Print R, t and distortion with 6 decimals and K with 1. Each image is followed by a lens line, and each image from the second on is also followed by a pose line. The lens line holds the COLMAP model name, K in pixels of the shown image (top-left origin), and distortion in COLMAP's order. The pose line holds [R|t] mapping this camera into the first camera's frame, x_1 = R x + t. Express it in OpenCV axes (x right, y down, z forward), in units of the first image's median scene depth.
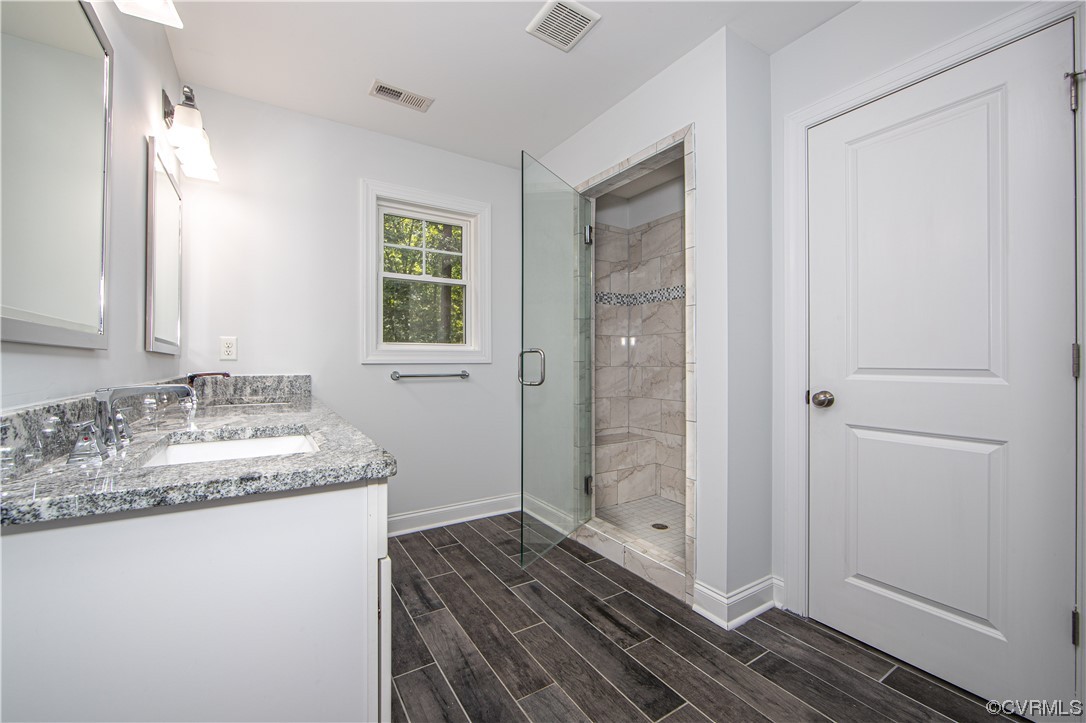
lens RADIAL K [[430.0, 0, 543.0], [0, 430.0, 361.5], [0, 0, 1]] dist [0.020858, -0.000007]
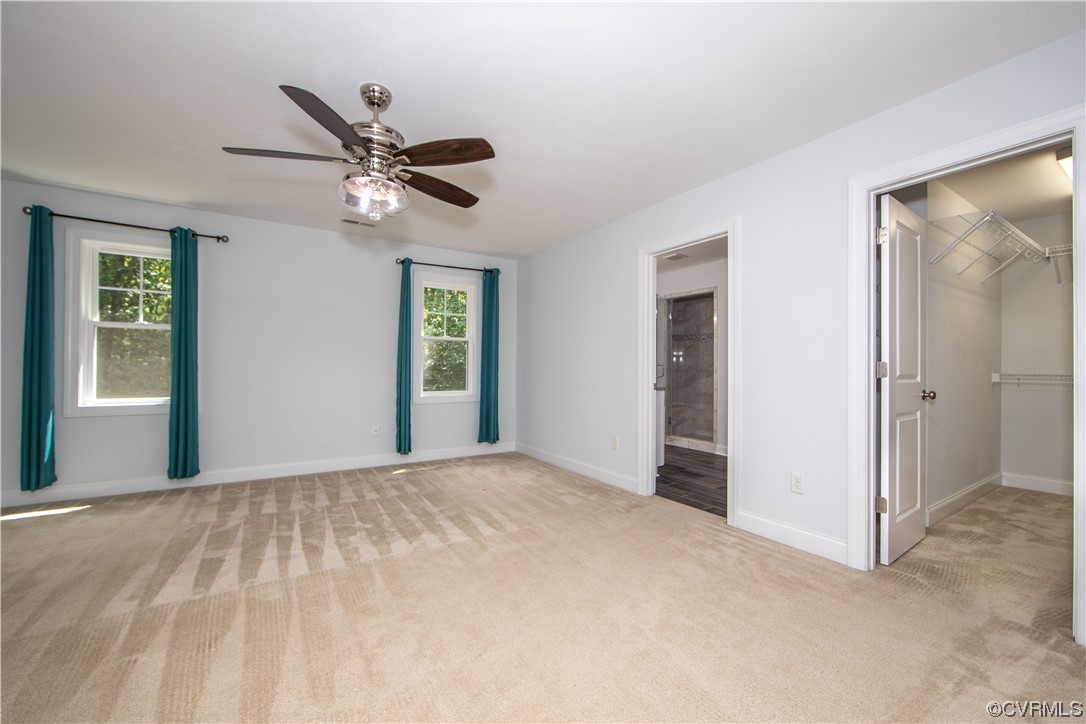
lens RADIAL K [[430.0, 0, 543.0], [0, 430.0, 362.0], [0, 0, 1]] dist [0.020858, -0.000007]
pose [[0.999934, 0.011480, 0.000805, -0.451399], [-0.011473, 0.999901, -0.008193, -0.008219], [-0.000899, 0.008184, 0.999966, -1.045535]]
